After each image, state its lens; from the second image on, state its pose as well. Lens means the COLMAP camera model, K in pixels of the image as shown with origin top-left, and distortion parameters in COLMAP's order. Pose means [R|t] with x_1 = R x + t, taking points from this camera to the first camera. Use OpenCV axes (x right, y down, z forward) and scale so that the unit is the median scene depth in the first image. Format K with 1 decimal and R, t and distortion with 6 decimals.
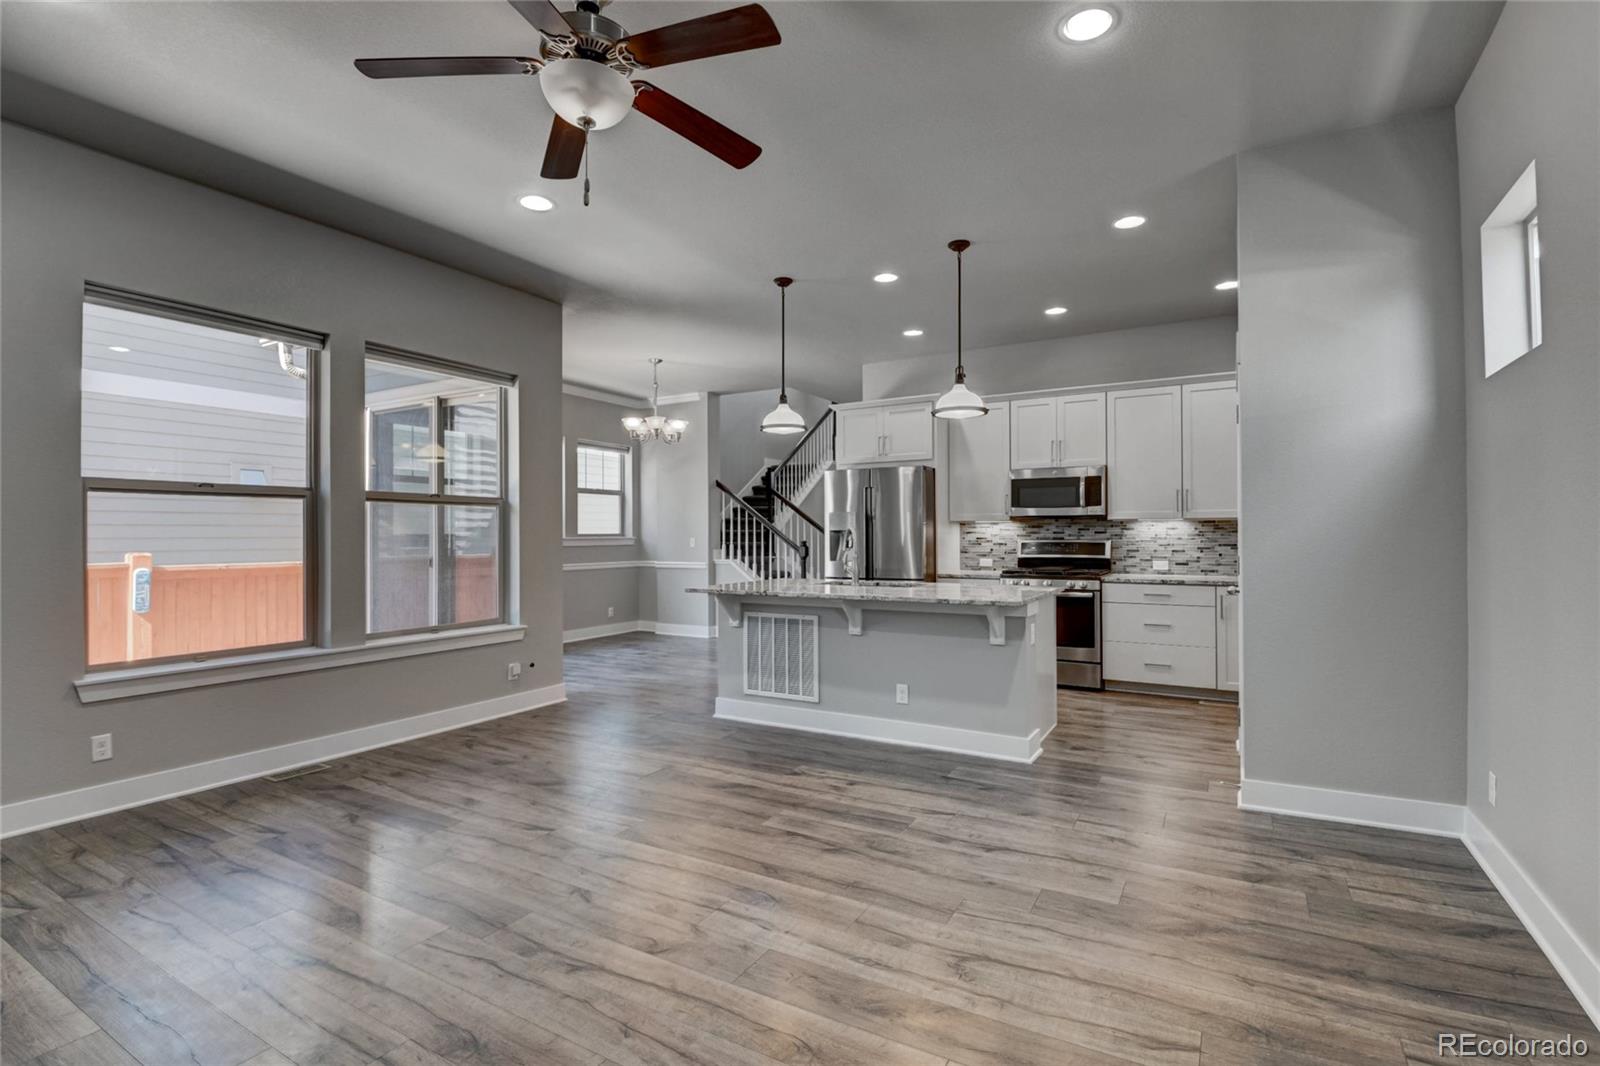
lens RADIAL K [[717.3, 0, 772.8], [0, 717.3, 526.6], [0, 0, 1]] dist [0.000229, -0.023995]
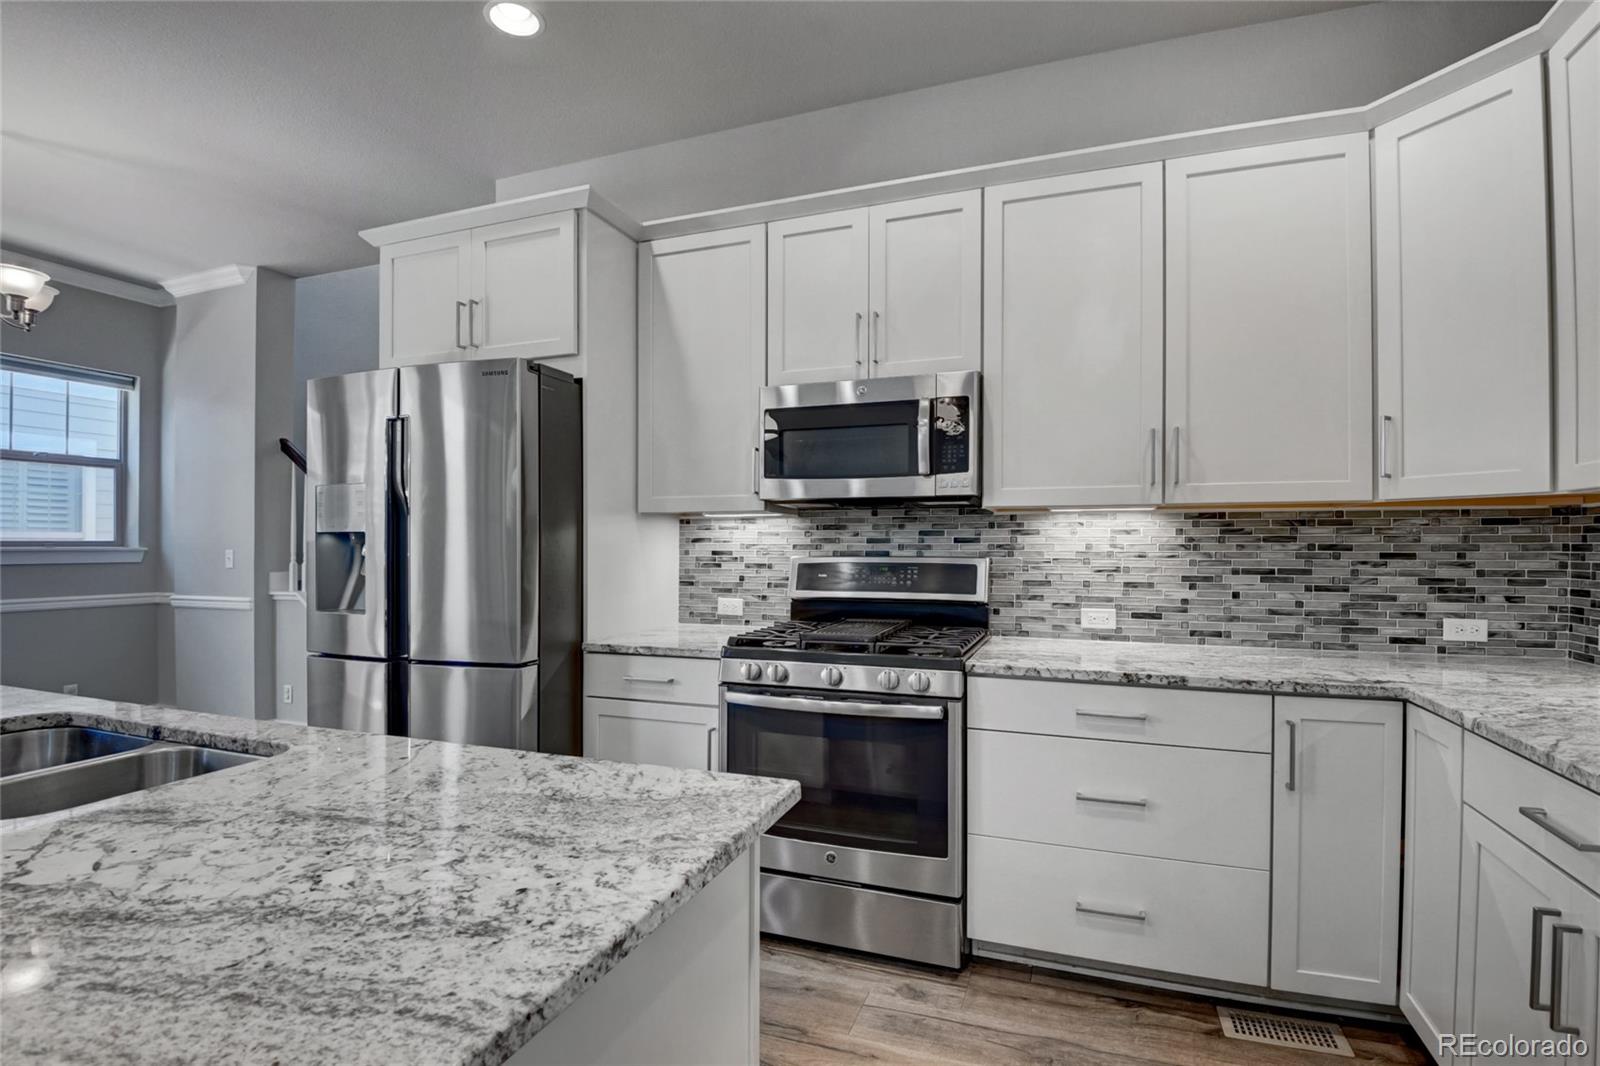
lens RADIAL K [[739.5, 0, 801.0], [0, 739.5, 541.0], [0, 0, 1]] dist [0.013758, -0.027663]
pose [[0.980259, 0.005094, 0.197651, 0.279723], [-0.005990, 0.999974, 0.003937, 0.007502], [-0.197626, -0.005044, 0.980264, 0.600739]]
